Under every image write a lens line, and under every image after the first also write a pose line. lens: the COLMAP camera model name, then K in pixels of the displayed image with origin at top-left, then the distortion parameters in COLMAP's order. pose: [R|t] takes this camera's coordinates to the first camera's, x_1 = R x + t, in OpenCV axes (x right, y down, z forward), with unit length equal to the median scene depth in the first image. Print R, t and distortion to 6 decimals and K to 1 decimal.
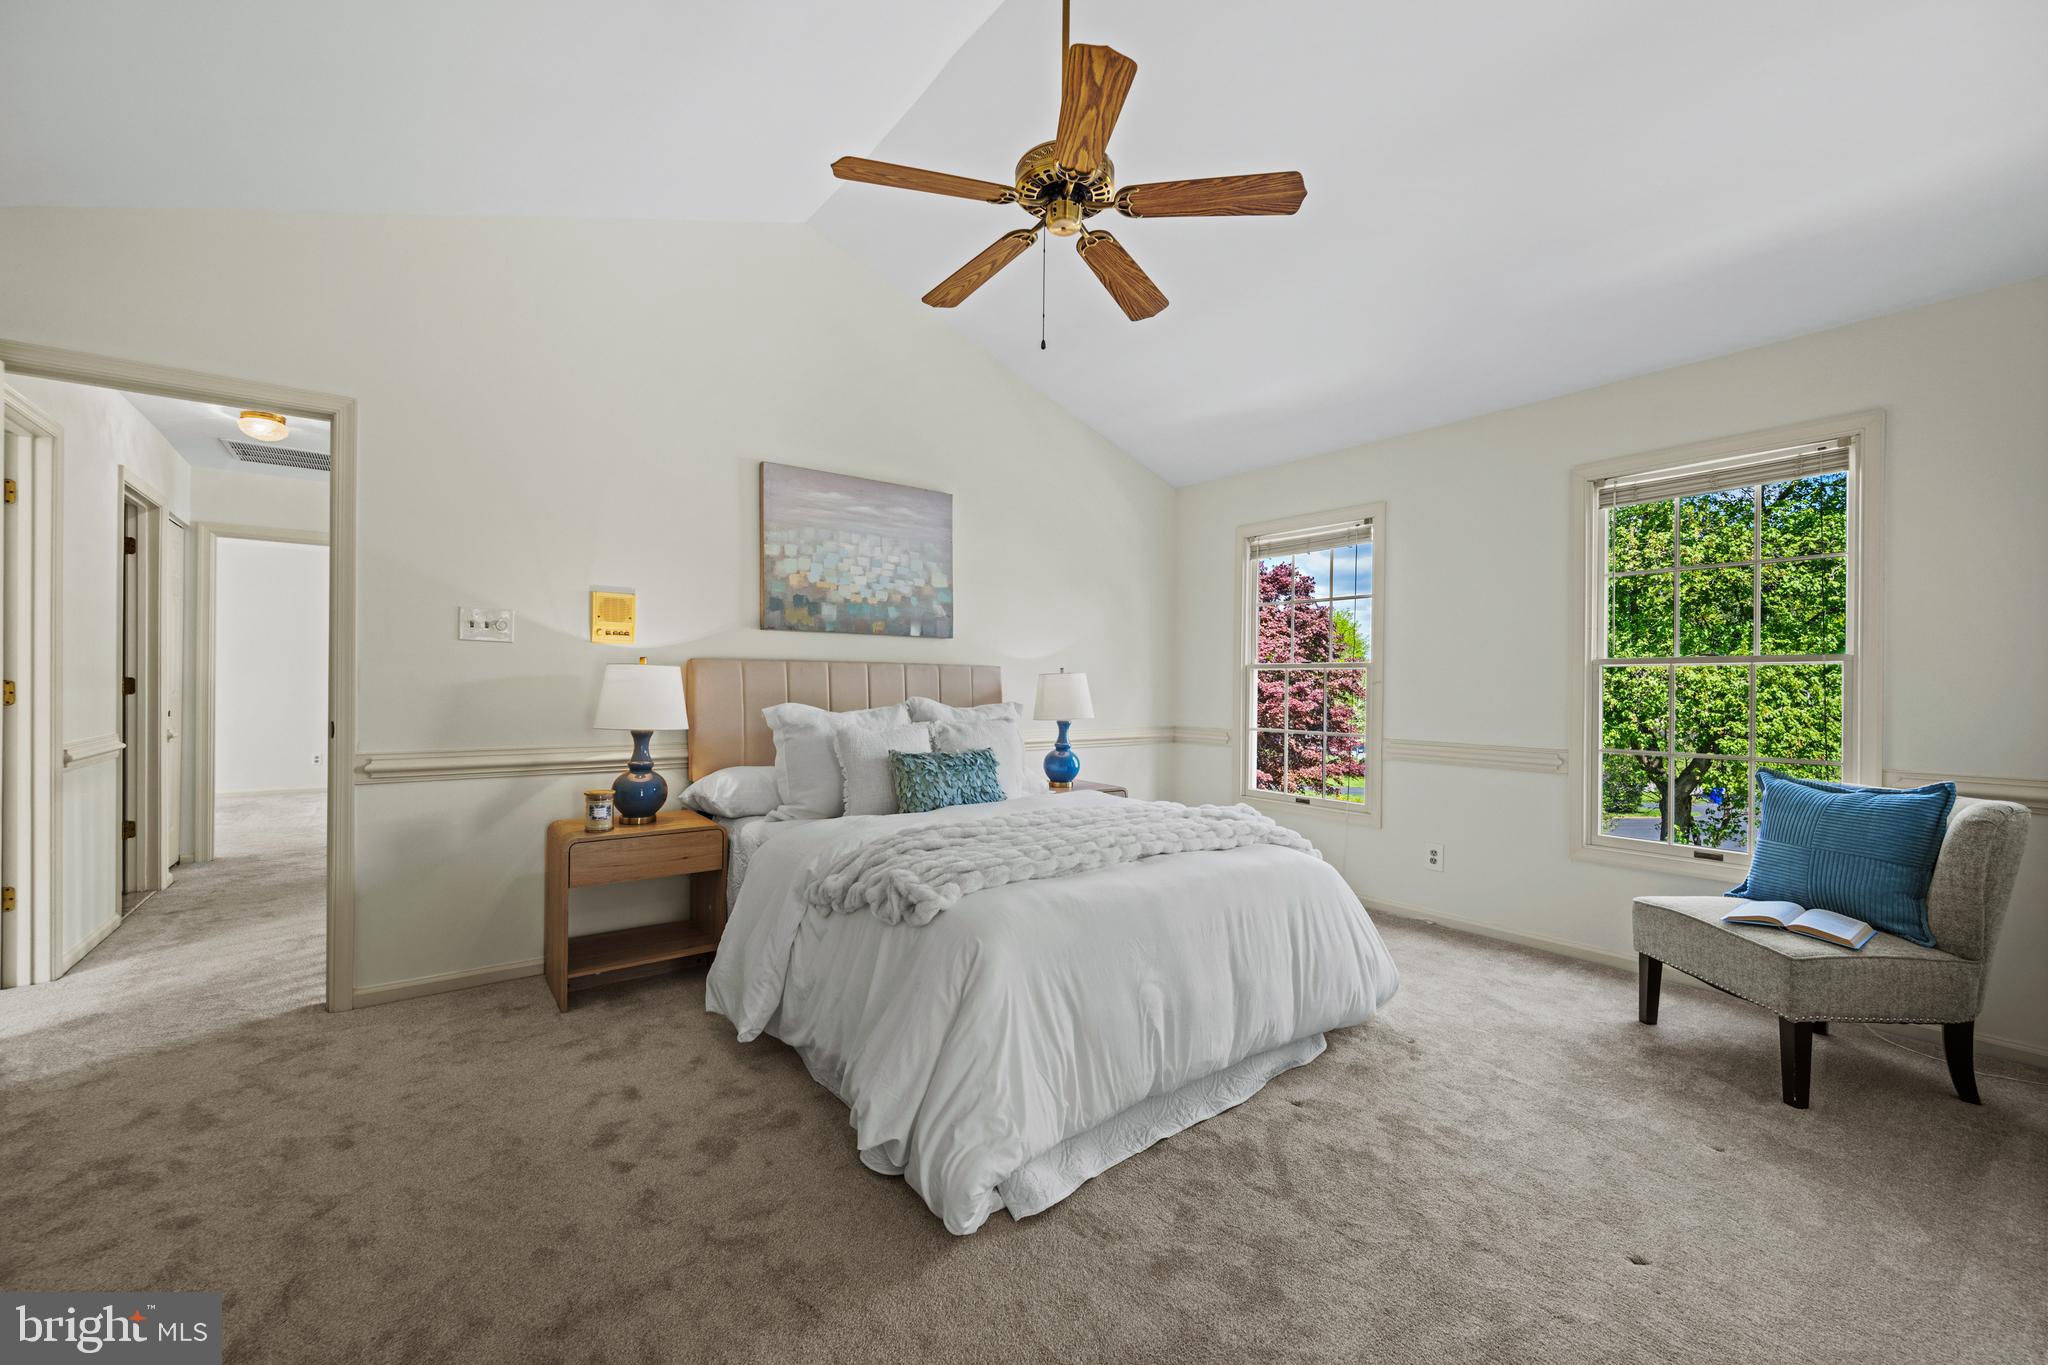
lens RADIAL K [[820.0, 0, 1023.7], [0, 820.0, 675.8], [0, 0, 1]] dist [0.001155, -0.000306]
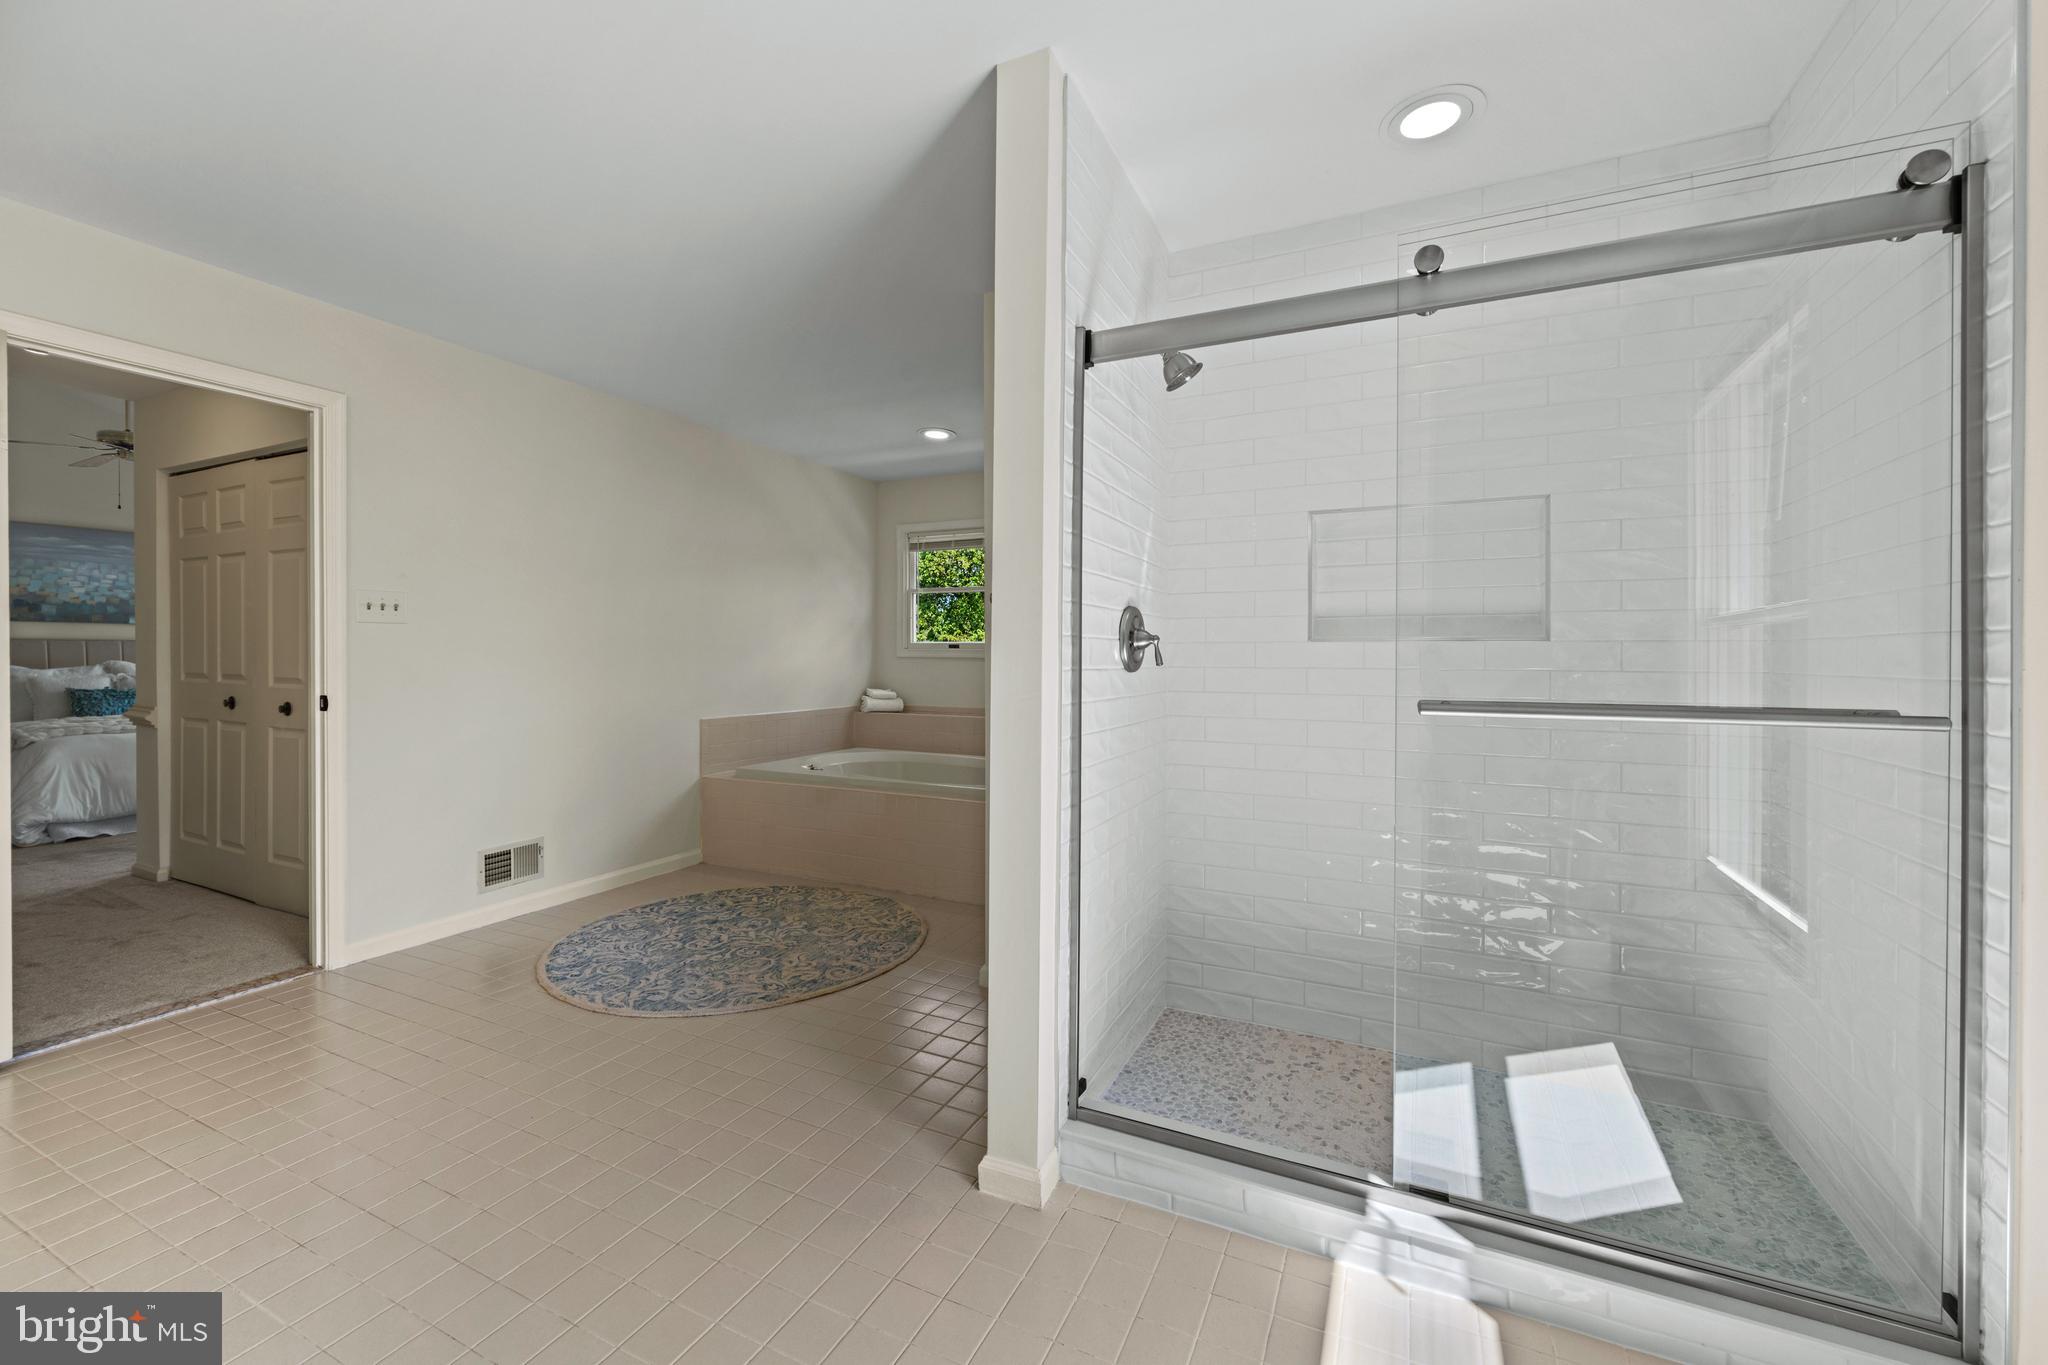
lens RADIAL K [[820.0, 0, 1049.5], [0, 820.0, 649.5], [0, 0, 1]] dist [0.001155, -0.000306]
pose [[0.888387, -0.007066, 0.459041, 0.790339], [0.004024, 0.999963, 0.007604, -0.001532], [-0.459078, -0.004908, 0.888382, -1.388724]]
